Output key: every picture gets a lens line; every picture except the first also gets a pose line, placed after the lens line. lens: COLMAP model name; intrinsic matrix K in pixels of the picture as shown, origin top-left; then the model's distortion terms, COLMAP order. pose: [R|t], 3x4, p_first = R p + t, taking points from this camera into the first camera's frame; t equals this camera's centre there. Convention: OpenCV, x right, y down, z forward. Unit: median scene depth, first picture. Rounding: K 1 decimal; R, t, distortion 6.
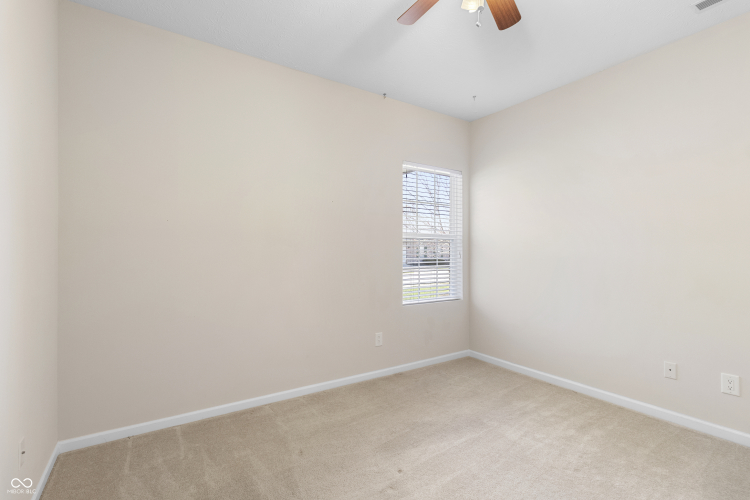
lens RADIAL K [[357.9, 0, 375.2], [0, 357.9, 251.6], [0, 0, 1]] dist [0.009571, 0.000758]
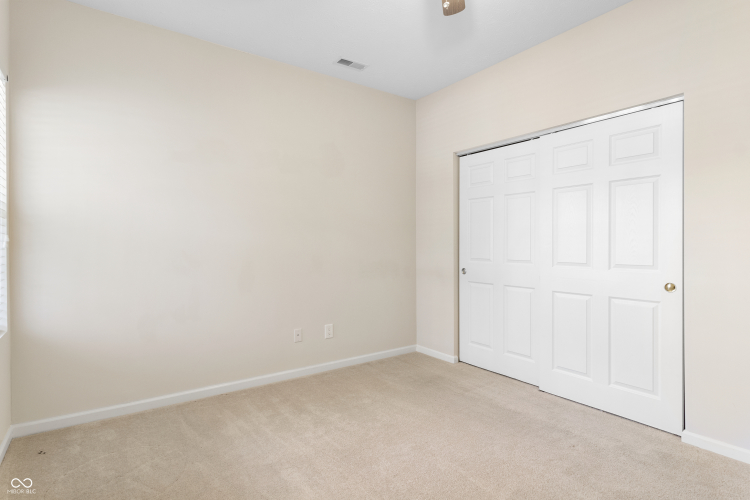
lens RADIAL K [[382.7, 0, 375.0], [0, 382.7, 247.3], [0, 0, 1]] dist [0.001317, 0.000144]
pose [[-0.047708, -0.010291, 0.998808, -0.493541], [-0.005915, 0.999932, 0.010021, 0.015087], [-0.998844, -0.005430, -0.047766, 0.809284]]
